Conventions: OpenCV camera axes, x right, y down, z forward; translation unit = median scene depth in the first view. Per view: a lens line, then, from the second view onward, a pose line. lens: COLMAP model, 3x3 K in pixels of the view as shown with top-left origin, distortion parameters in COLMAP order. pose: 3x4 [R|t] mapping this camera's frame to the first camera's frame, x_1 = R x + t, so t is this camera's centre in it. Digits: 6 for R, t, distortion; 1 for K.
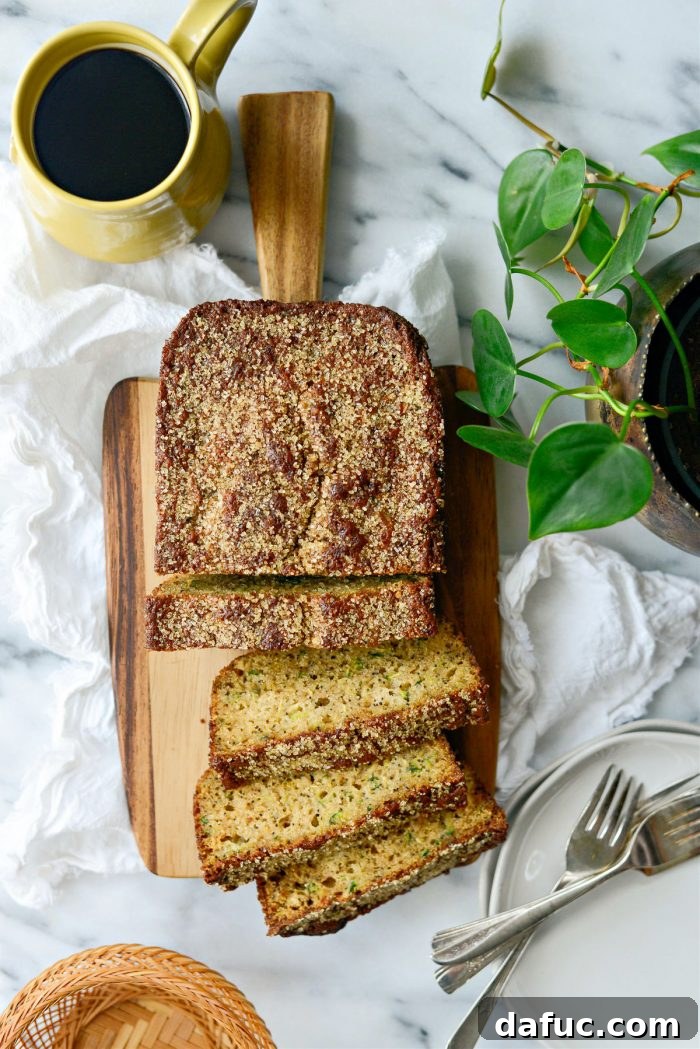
lens RADIAL K [[1598.8, 0, 352.2], [0, 1598.8, 528.5], [0, 0, 1]] dist [-0.058501, 0.000000]
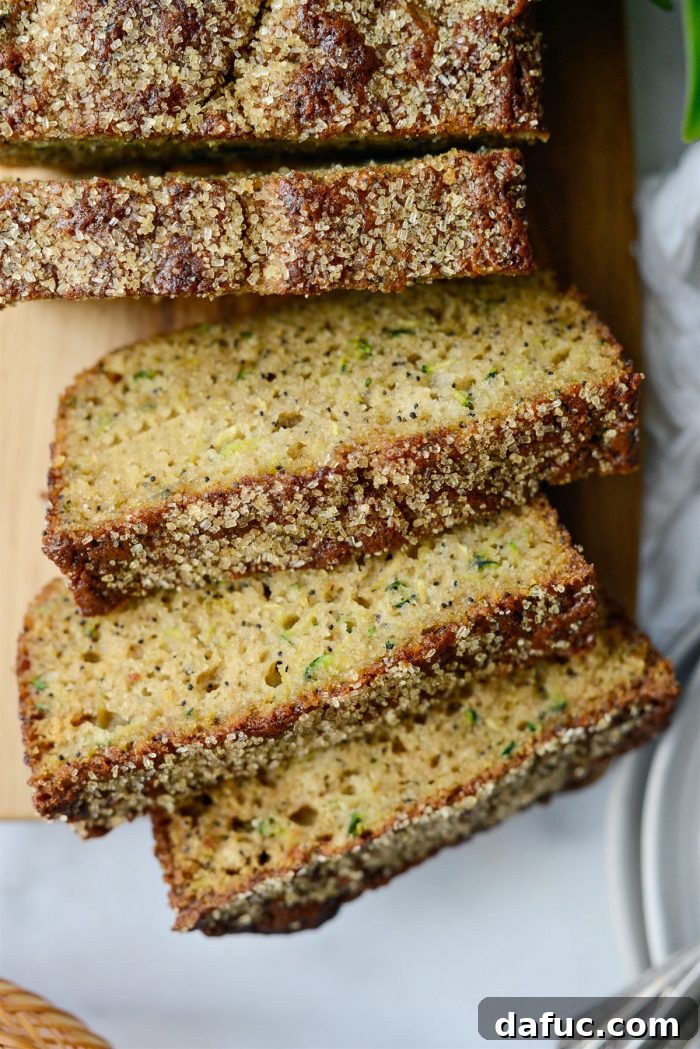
lens RADIAL K [[1598.8, 0, 348.7], [0, 1598.8, 525.8], [0, 0, 1]] dist [-0.058501, 0.000000]
pose [[0.999782, -0.006765, 0.019733, -0.010156], [0.007917, 0.998234, -0.058866, 0.166569], [-0.019300, 0.059010, 0.998071, 0.530280]]
